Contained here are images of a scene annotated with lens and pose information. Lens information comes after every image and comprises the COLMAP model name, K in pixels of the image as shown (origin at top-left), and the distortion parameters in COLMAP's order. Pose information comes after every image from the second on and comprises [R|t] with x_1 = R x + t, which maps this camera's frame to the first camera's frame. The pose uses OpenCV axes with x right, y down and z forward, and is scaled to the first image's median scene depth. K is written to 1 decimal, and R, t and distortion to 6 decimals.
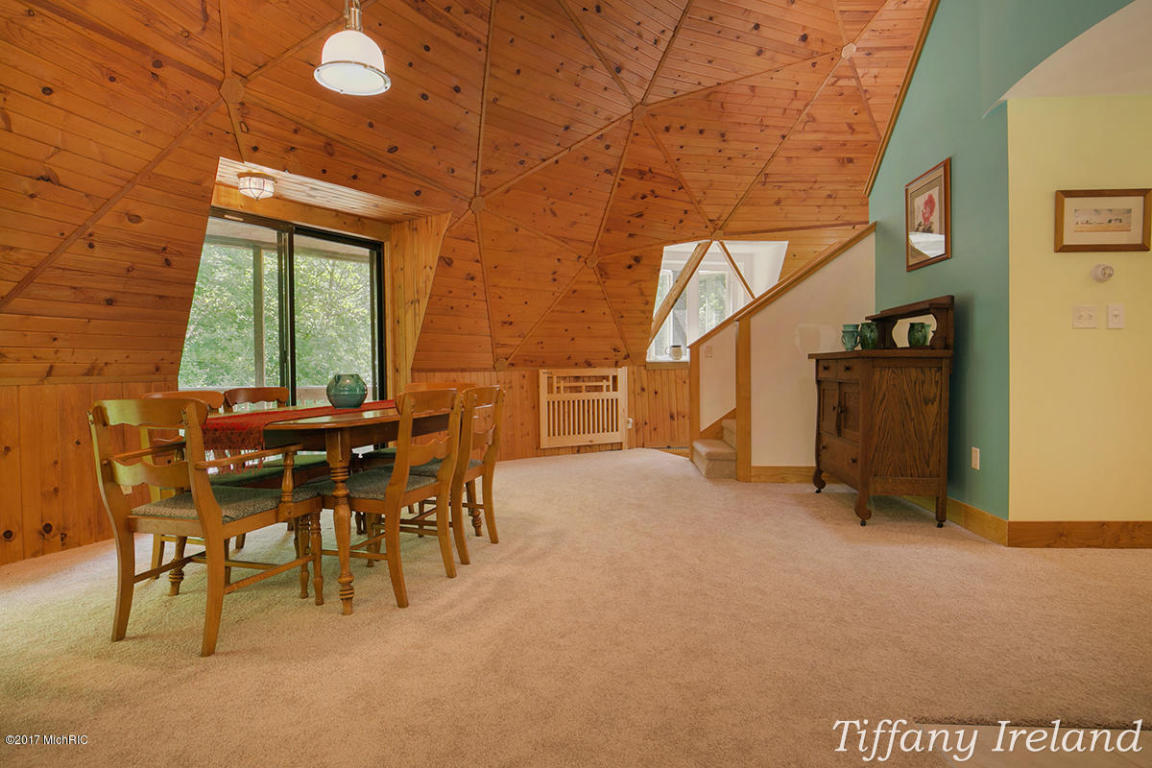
lens RADIAL K [[643.1, 0, 576.7], [0, 643.1, 381.5], [0, 0, 1]] dist [-0.001801, -0.000503]
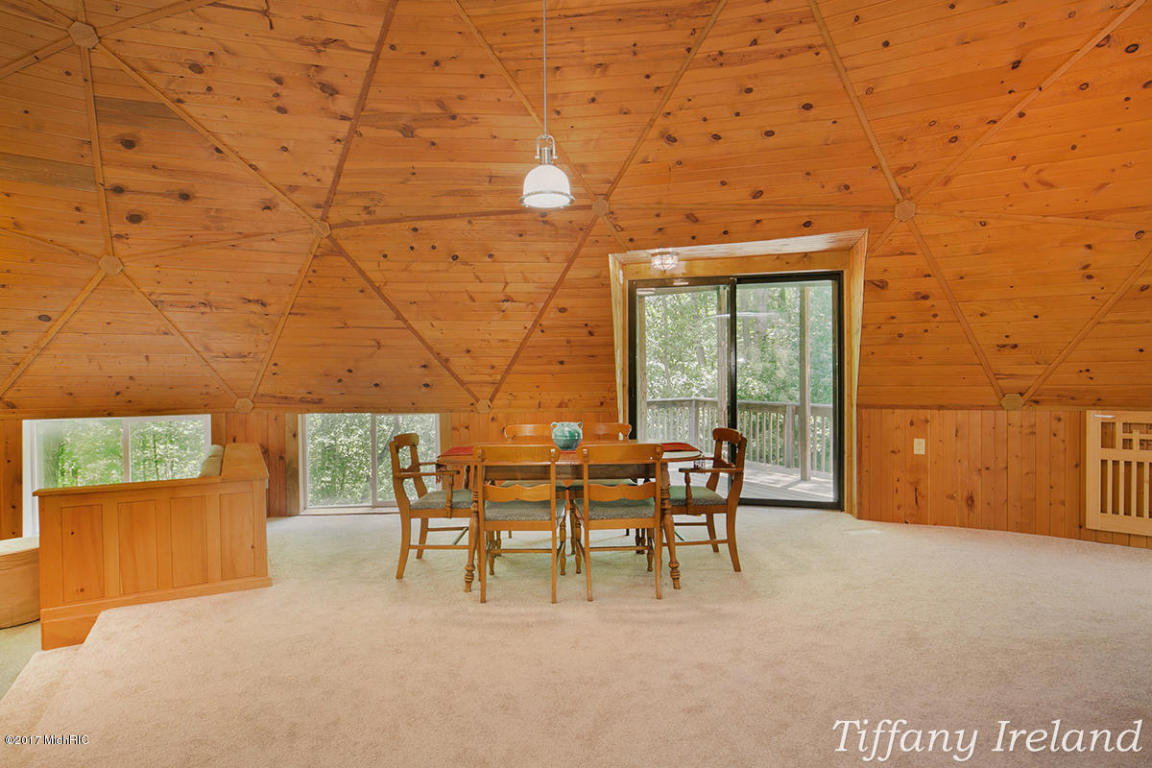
lens RADIAL K [[599.5, 0, 573.2], [0, 599.5, 383.8], [0, 0, 1]] dist [-0.017979, 0.002255]
pose [[0.295732, 0.021559, -0.955028, 0.433071], [-0.011272, 0.999754, 0.019078, -0.060756], [0.955204, 0.005123, 0.295903, 0.354228]]
